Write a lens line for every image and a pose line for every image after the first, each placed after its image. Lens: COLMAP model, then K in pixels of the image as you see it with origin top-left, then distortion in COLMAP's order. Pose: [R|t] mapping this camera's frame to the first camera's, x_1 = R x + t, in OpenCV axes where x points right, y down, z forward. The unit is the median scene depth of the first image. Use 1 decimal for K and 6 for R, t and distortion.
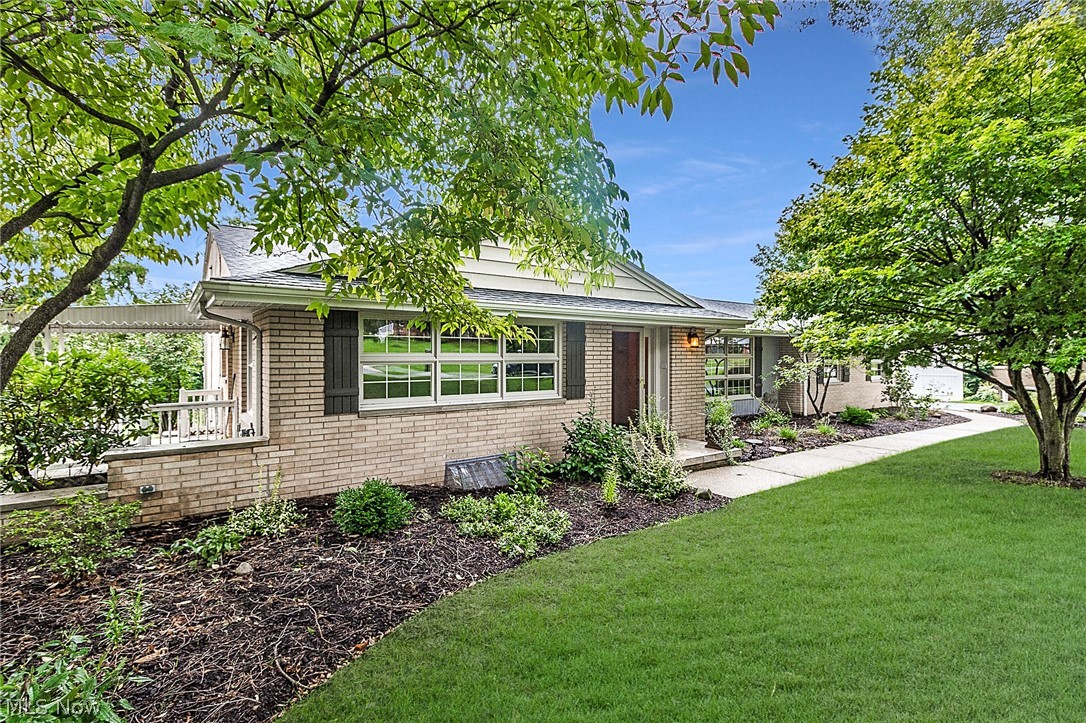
lens RADIAL K [[539.5, 0, 543.8], [0, 539.5, 363.7], [0, 0, 1]] dist [0.006379, 0.001502]
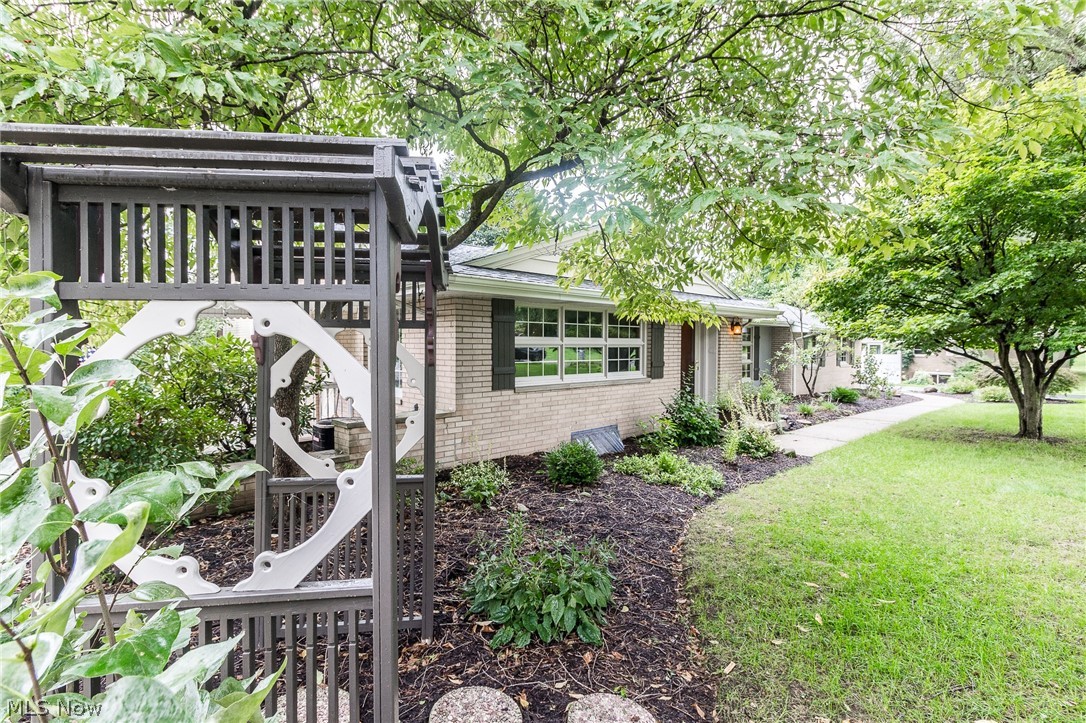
lens RADIAL K [[539.5, 0, 543.9], [0, 539.5, 361.6], [0, 0, 1]] dist [0.006379, 0.001502]
pose [[0.992470, -0.002498, 0.122461, -0.351382], [0.000791, 0.999902, 0.013988, 0.014477], [-0.122484, -0.013786, 0.992375, -0.121849]]
